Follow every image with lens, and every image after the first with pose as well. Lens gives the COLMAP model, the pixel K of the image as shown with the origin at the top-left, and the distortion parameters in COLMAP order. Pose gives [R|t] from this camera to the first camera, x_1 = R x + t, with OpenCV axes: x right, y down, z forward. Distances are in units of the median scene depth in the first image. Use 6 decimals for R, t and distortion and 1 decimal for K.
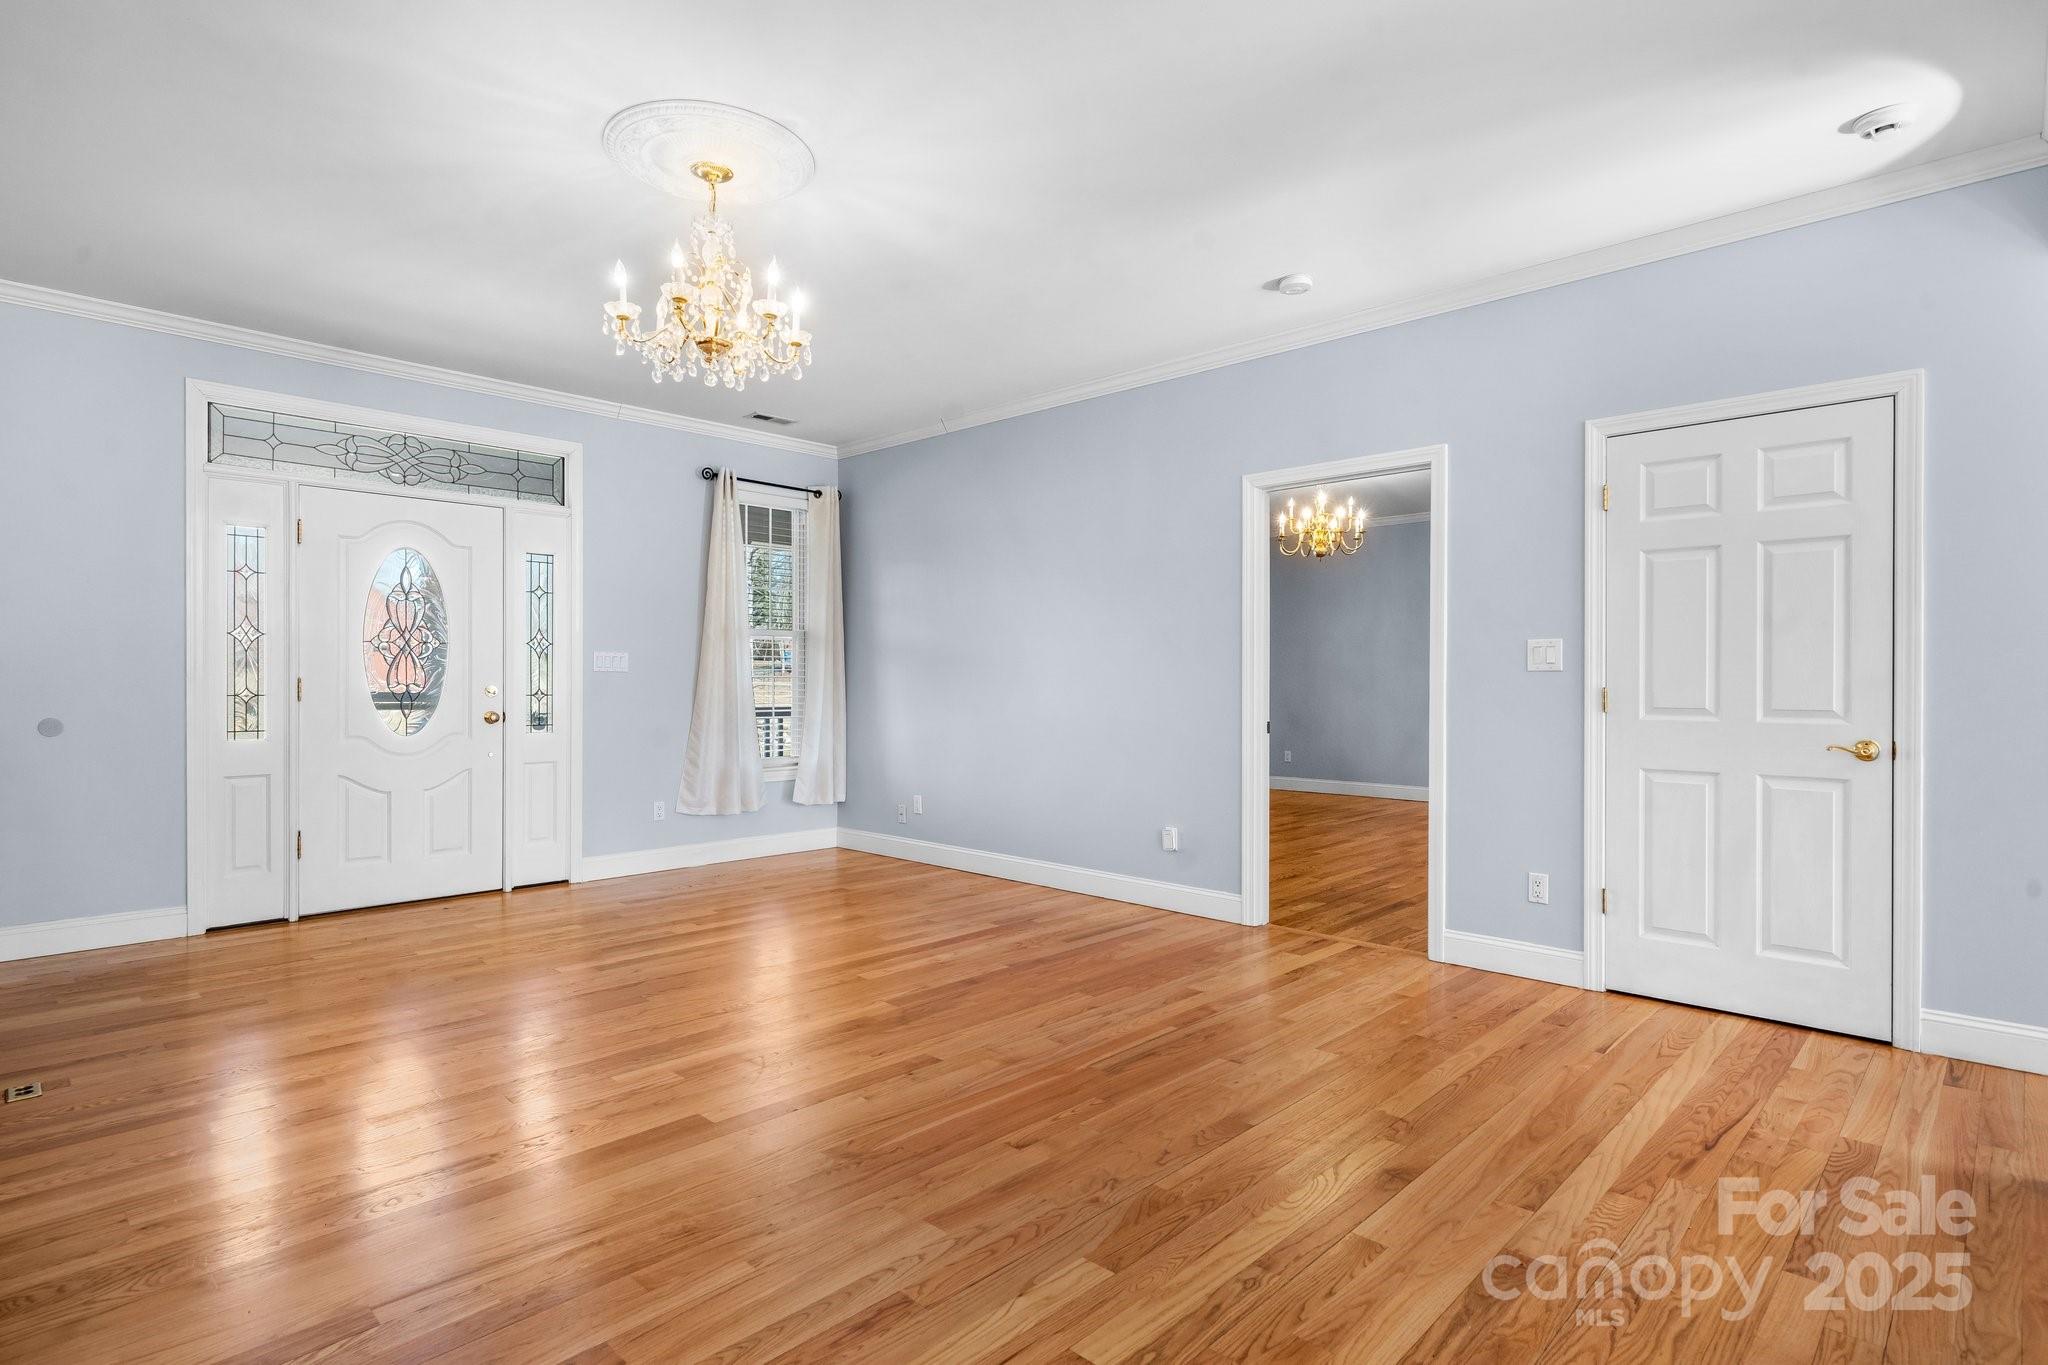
lens RADIAL K [[1017.0, 0, 1018.5], [0, 1017.0, 682.5], [0, 0, 1]] dist [0.003643, 0.000262]
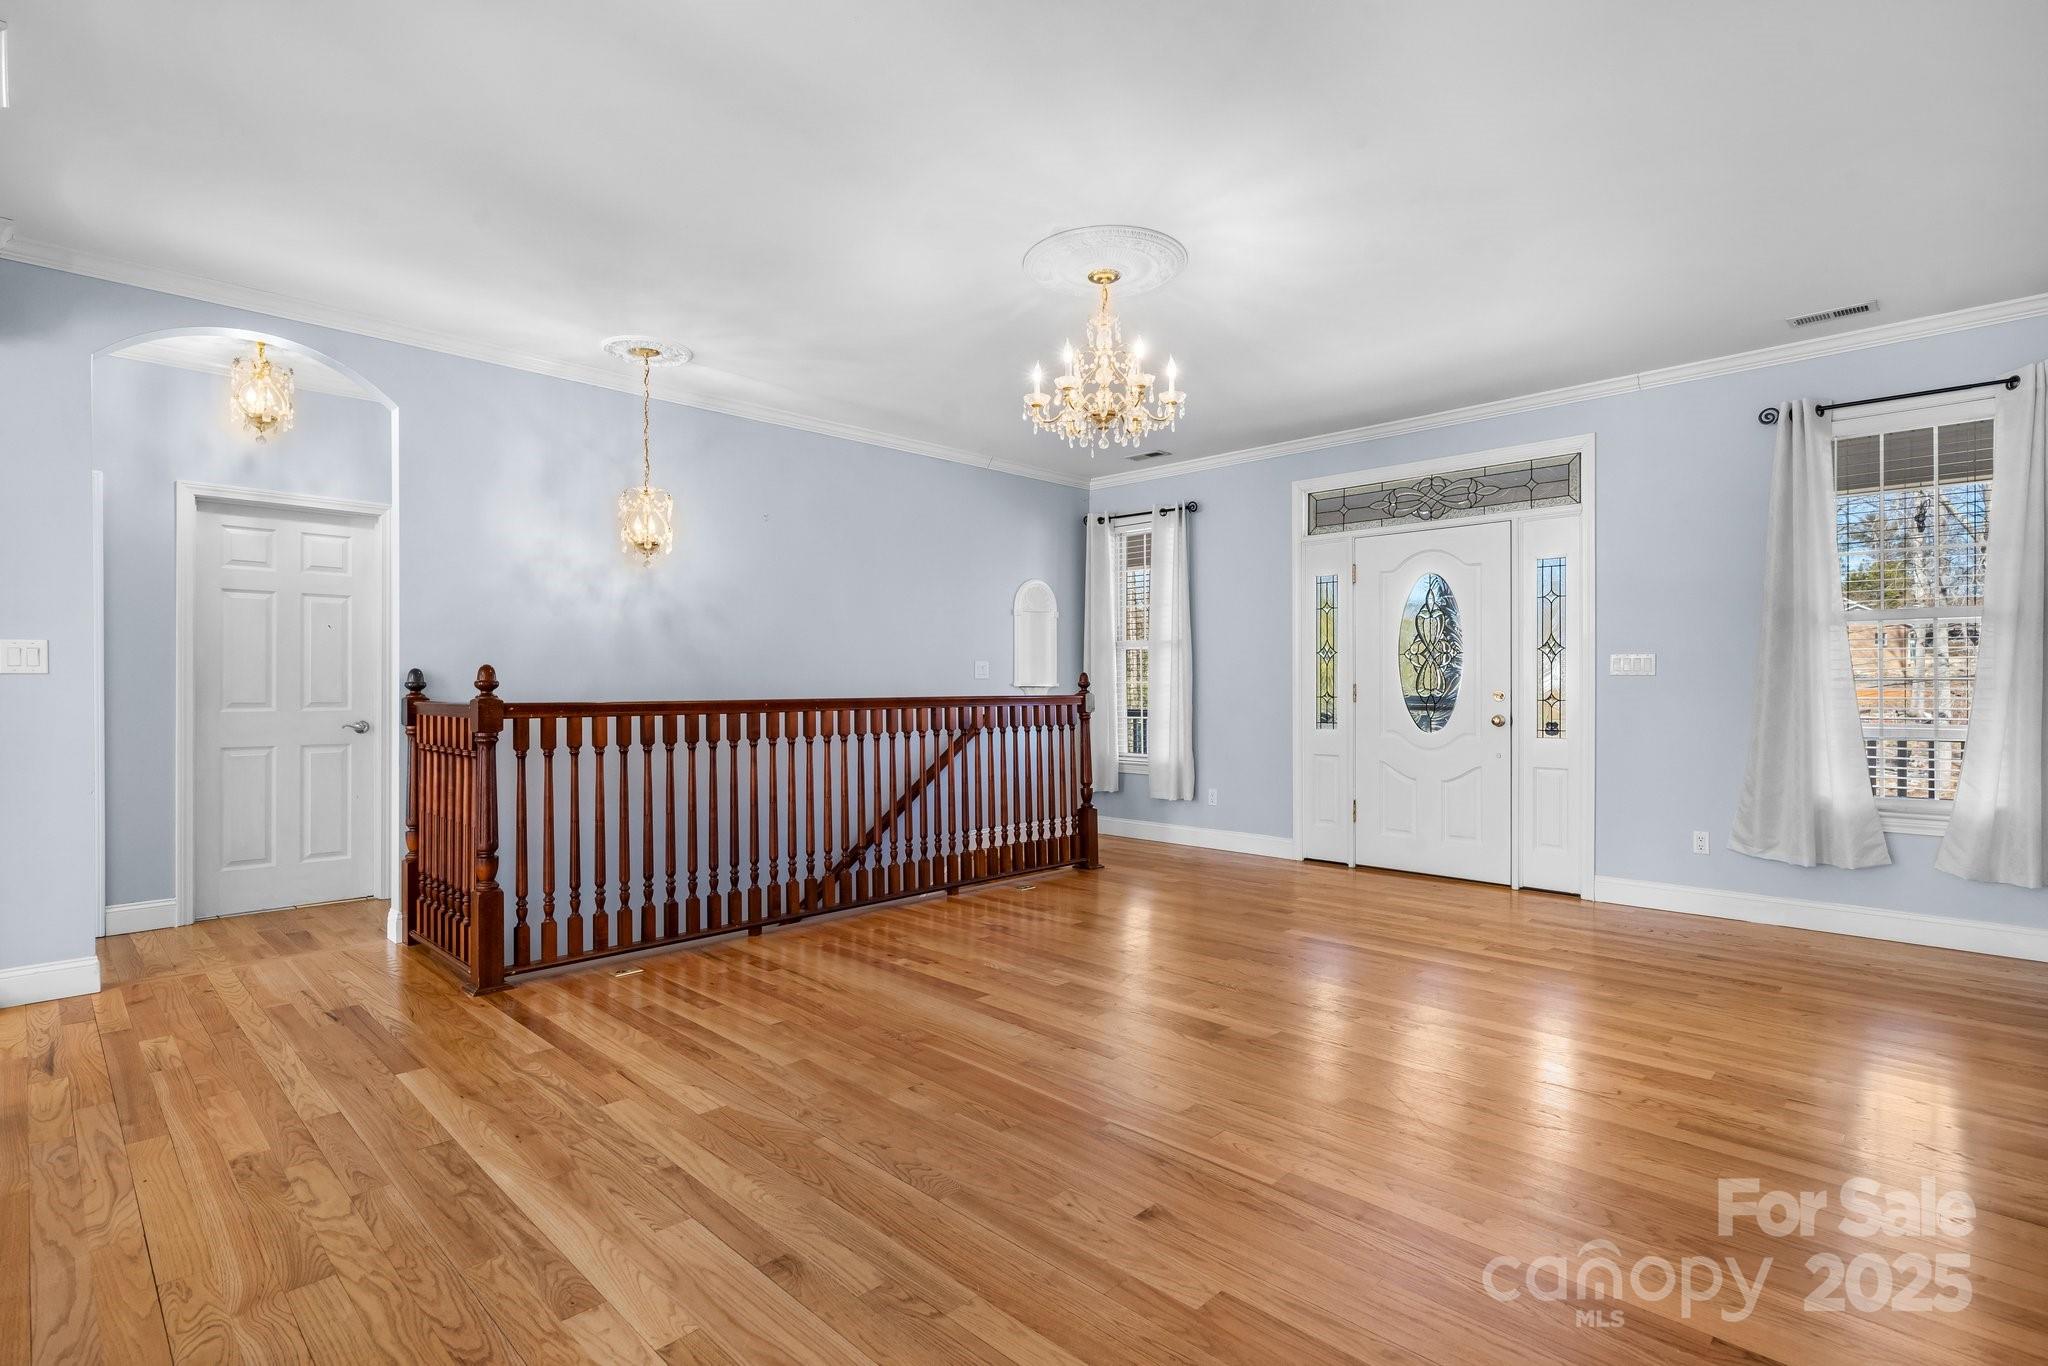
lens RADIAL K [[964.7, 0, 1011.0], [0, 964.7, 679.1], [0, 0, 1]] dist [0.002949, 0.000057]
pose [[0.004873, -0.010017, -0.999938, 0.506935], [-0.000796, 0.999949, -0.010021, 0.001567], [0.999988, 0.000845, 0.004865, 0.509357]]
